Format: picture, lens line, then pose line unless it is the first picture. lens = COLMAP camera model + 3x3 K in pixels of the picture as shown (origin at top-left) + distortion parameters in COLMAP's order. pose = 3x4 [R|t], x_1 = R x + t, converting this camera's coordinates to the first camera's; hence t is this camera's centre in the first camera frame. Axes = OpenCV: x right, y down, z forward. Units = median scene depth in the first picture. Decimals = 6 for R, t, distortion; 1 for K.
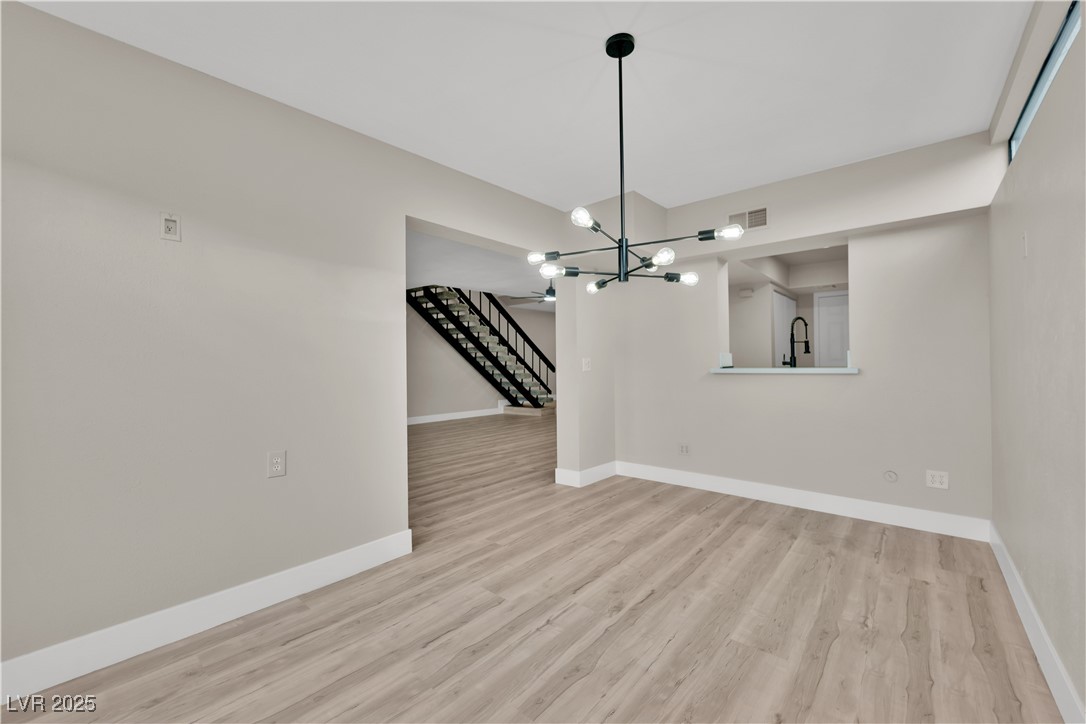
lens RADIAL K [[440.9, 0, 546.3], [0, 440.9, 361.0], [0, 0, 1]] dist [-0.011618, -0.000273]
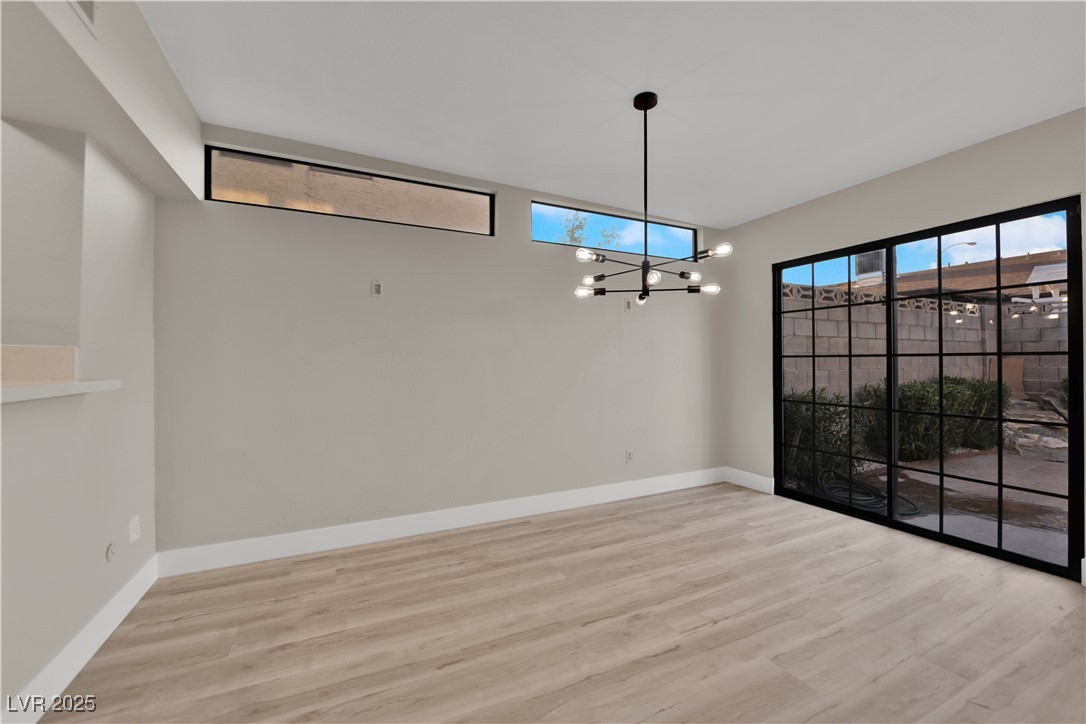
lens RADIAL K [[440.9, 0, 546.3], [0, 440.9, 361.0], [0, 0, 1]] dist [-0.011618, -0.000273]
pose [[-0.915823, 0.016066, 0.401261, -0.047484], [0.012453, 0.999855, -0.011610, 0.007818], [-0.401389, -0.005636, -0.915890, 1.866099]]
